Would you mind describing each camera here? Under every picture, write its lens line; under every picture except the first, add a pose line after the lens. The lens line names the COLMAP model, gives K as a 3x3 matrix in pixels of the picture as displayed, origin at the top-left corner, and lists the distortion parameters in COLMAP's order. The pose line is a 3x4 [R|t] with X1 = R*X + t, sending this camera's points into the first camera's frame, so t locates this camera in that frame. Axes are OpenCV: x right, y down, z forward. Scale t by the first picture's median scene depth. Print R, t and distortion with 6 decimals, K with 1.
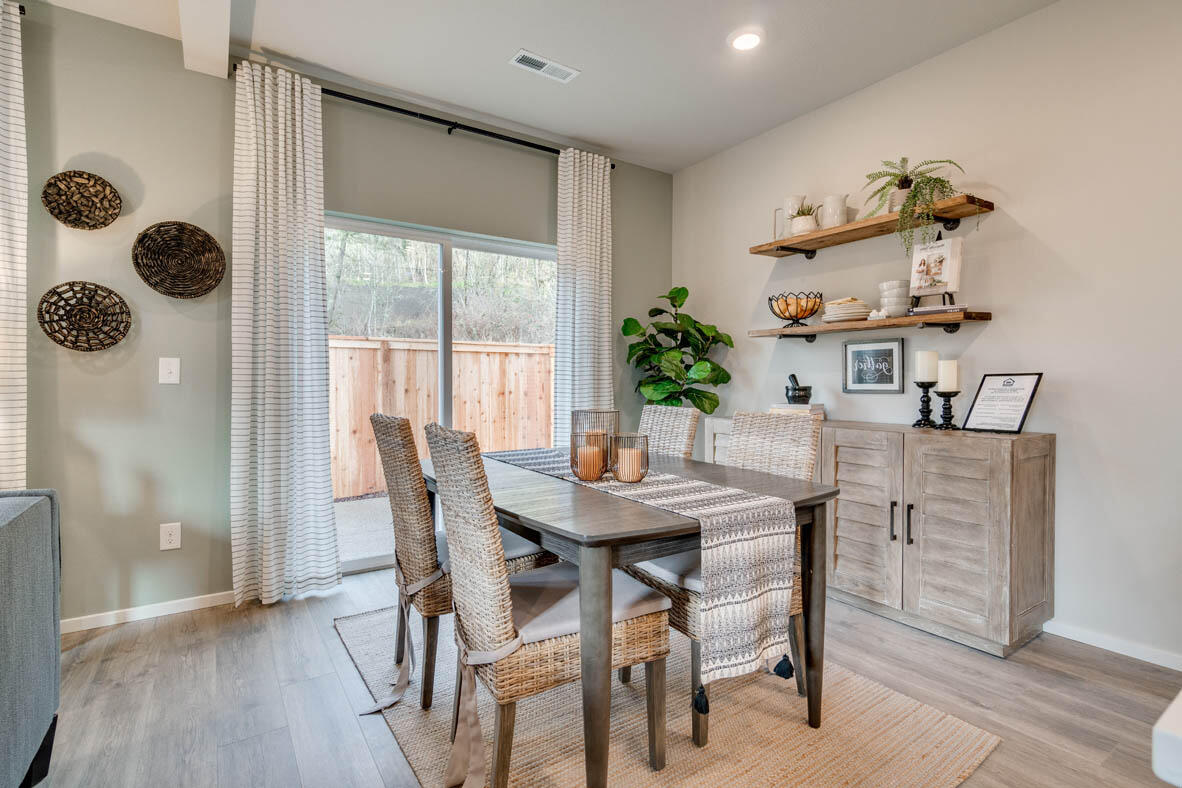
lens RADIAL K [[558.8, 0, 590.9], [0, 558.8, 390.4], [0, 0, 1]] dist [0.000564, -0.001374]
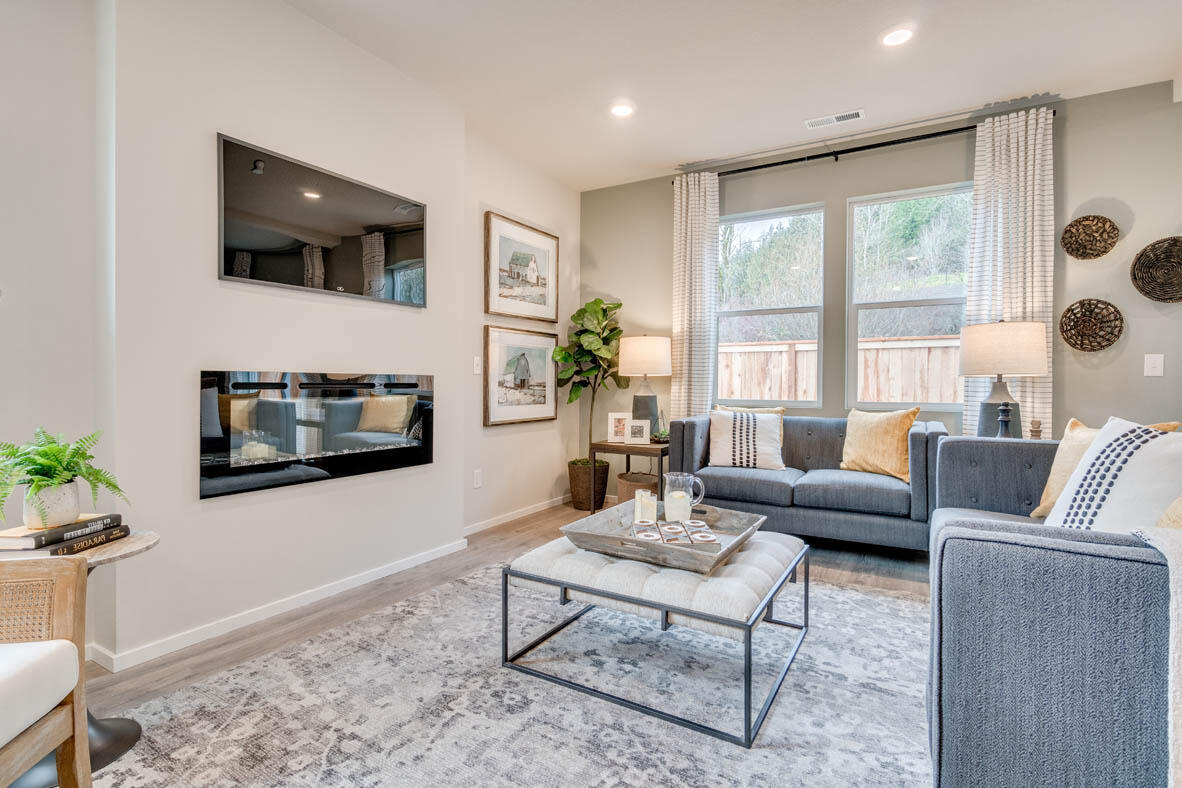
lens RADIAL K [[558.8, 0, 593.3], [0, 558.8, 388.1], [0, 0, 1]] dist [0.000564, -0.001374]
pose [[0.428378, 0.012037, -0.903519, -0.210716], [-0.018142, 0.999824, 0.004719, 0.030544], [0.903417, 0.014370, 0.428521, -0.608411]]
